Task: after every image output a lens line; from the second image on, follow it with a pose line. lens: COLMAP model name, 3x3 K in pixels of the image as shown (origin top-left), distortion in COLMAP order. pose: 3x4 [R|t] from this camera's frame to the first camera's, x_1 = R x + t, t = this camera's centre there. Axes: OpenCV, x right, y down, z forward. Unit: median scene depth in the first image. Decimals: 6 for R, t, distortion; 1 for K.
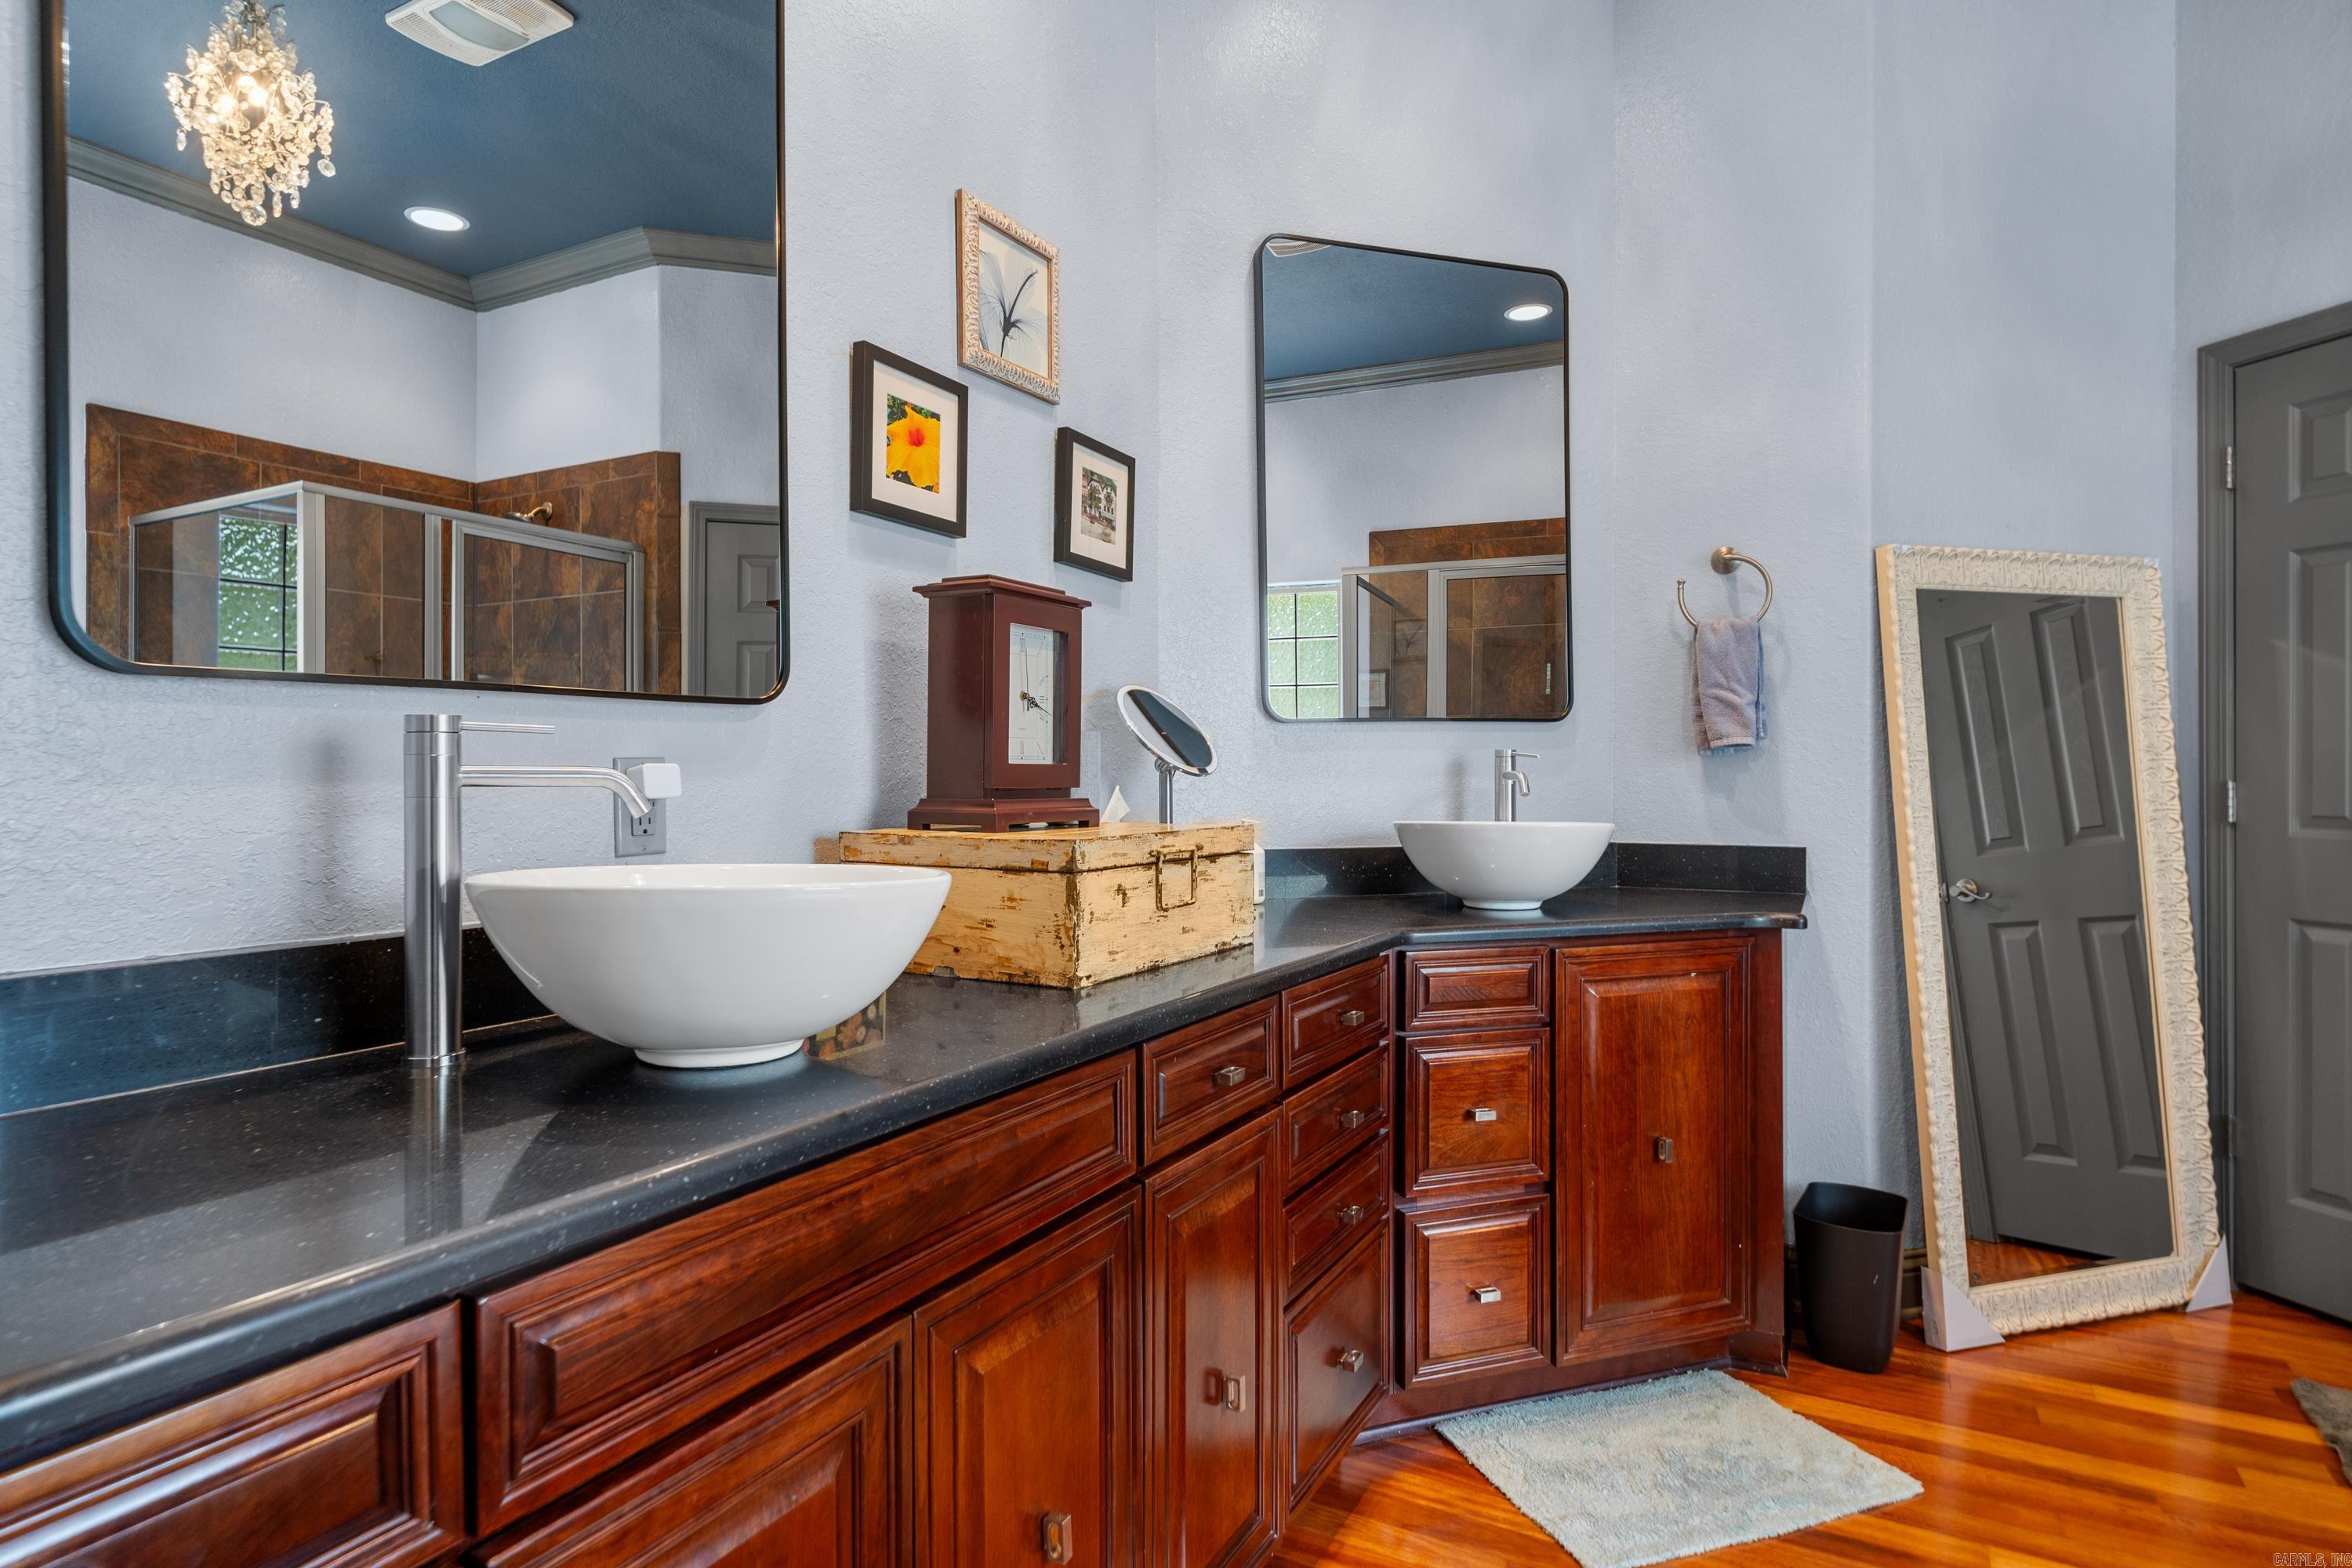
lens RADIAL K [[1303.3, 0, 1157.1], [0, 1303.3, 773.0], [0, 0, 1]] dist [0.002687, 0.004037]
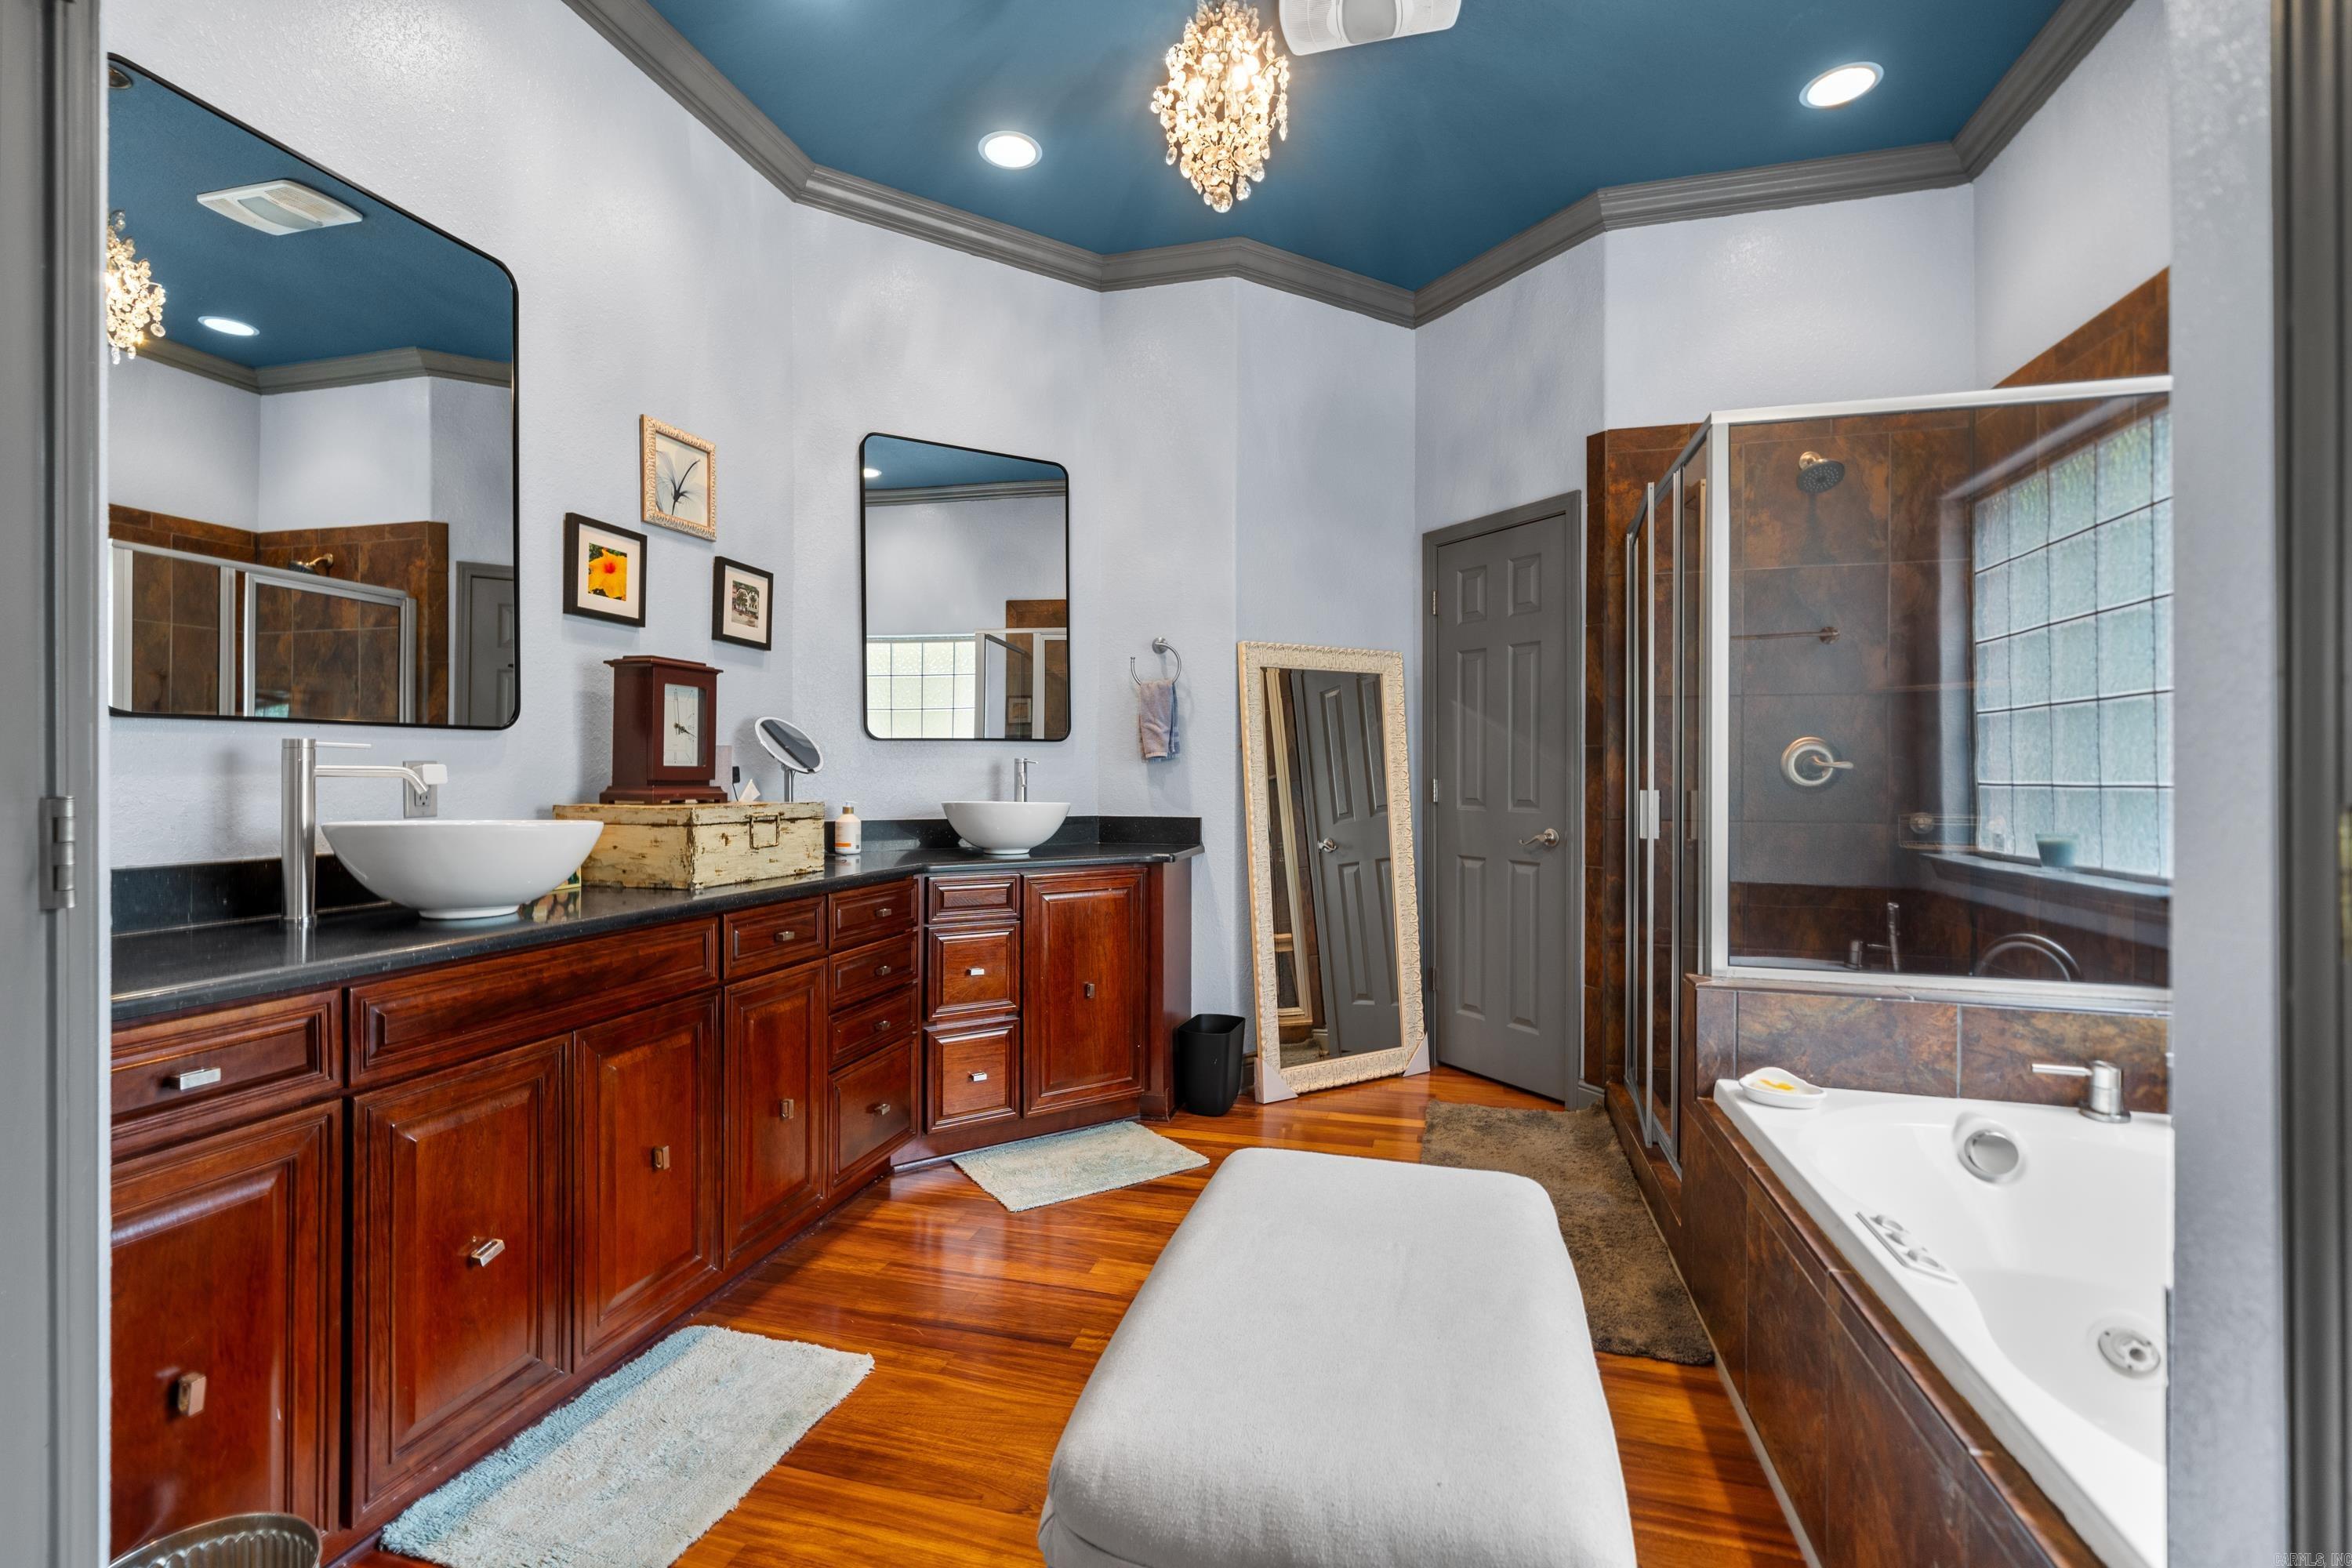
lens RADIAL K [[1080.3, 0, 1174.1], [0, 1080.3, 771.4], [0, 0, 1]] dist [0.004780, -0.000402]
pose [[0.971174, 0.004295, 0.238332, 0.135039], [-0.003722, 0.999989, -0.002856, 0.001320], [-0.238342, 0.001886, 0.971179, -0.368140]]
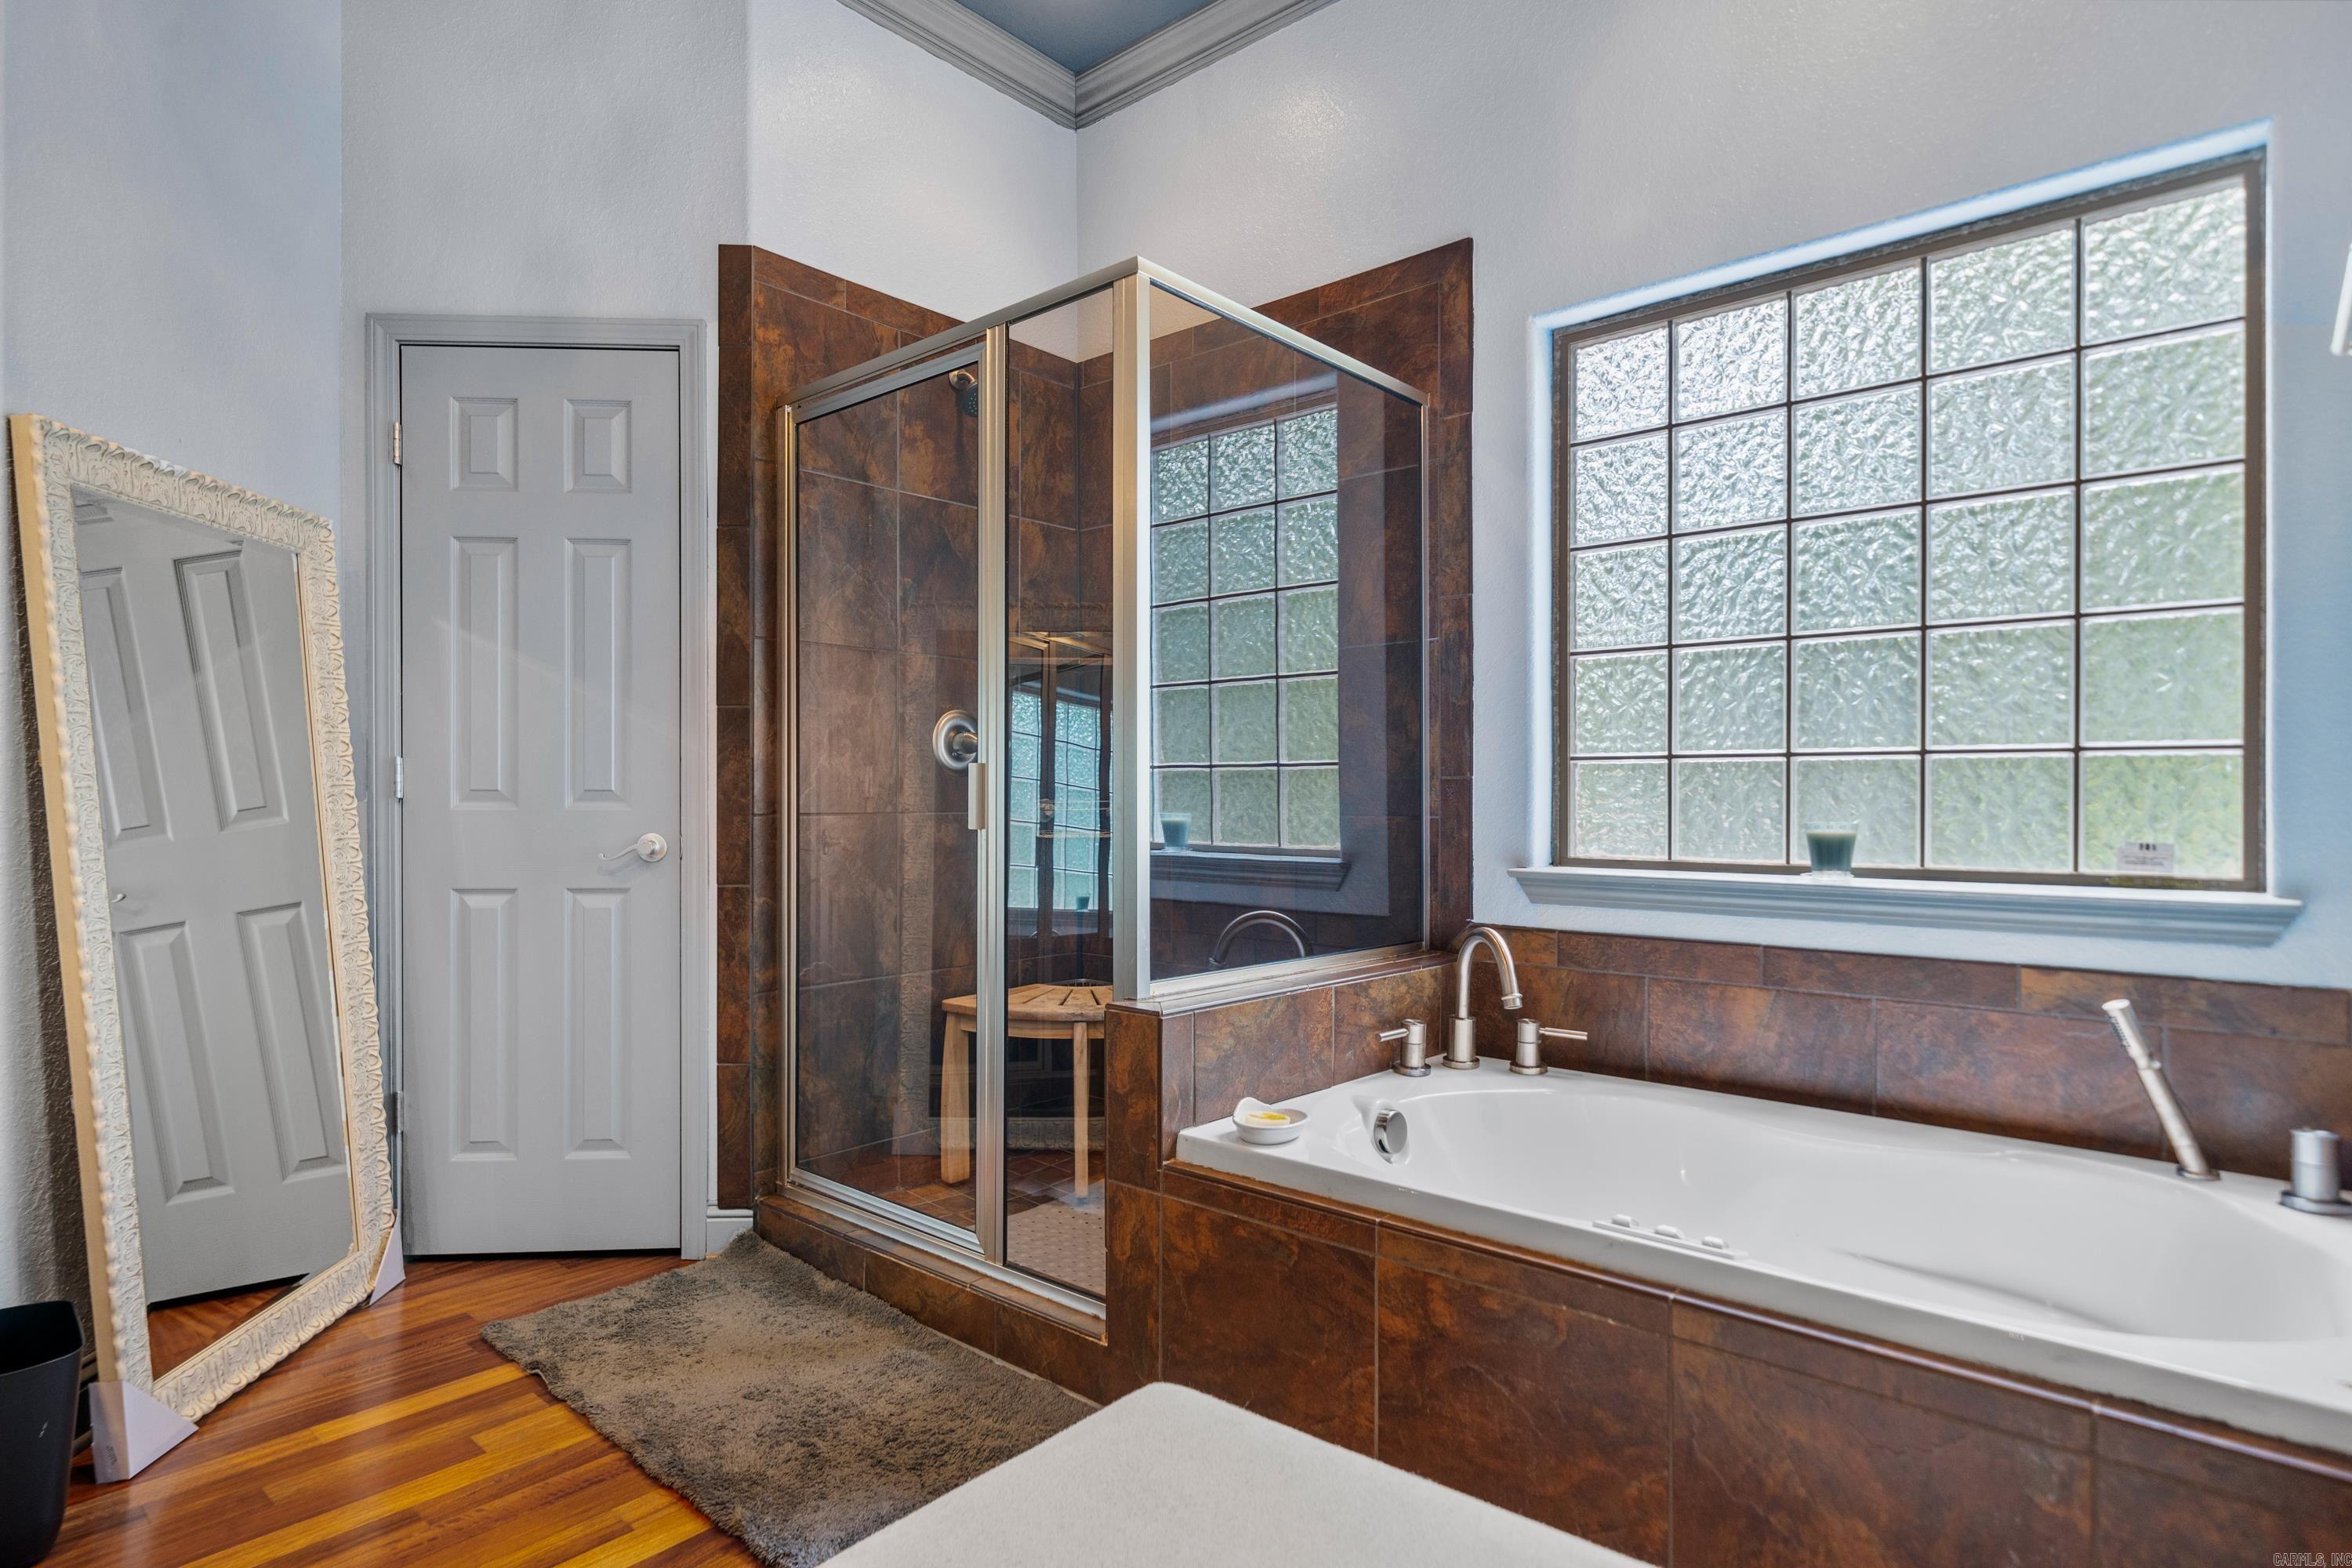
lens RADIAL K [[1251.0, 0, 1173.4], [0, 1251.0, 795.8], [0, 0, 1]] dist [0.000834, 0.000302]
pose [[0.213010, 0.001470, 0.977049, 0.013460], [0.002289, 0.999995, -0.002003, 0.041921], [-0.977047, 0.002664, 0.213005, 0.233348]]
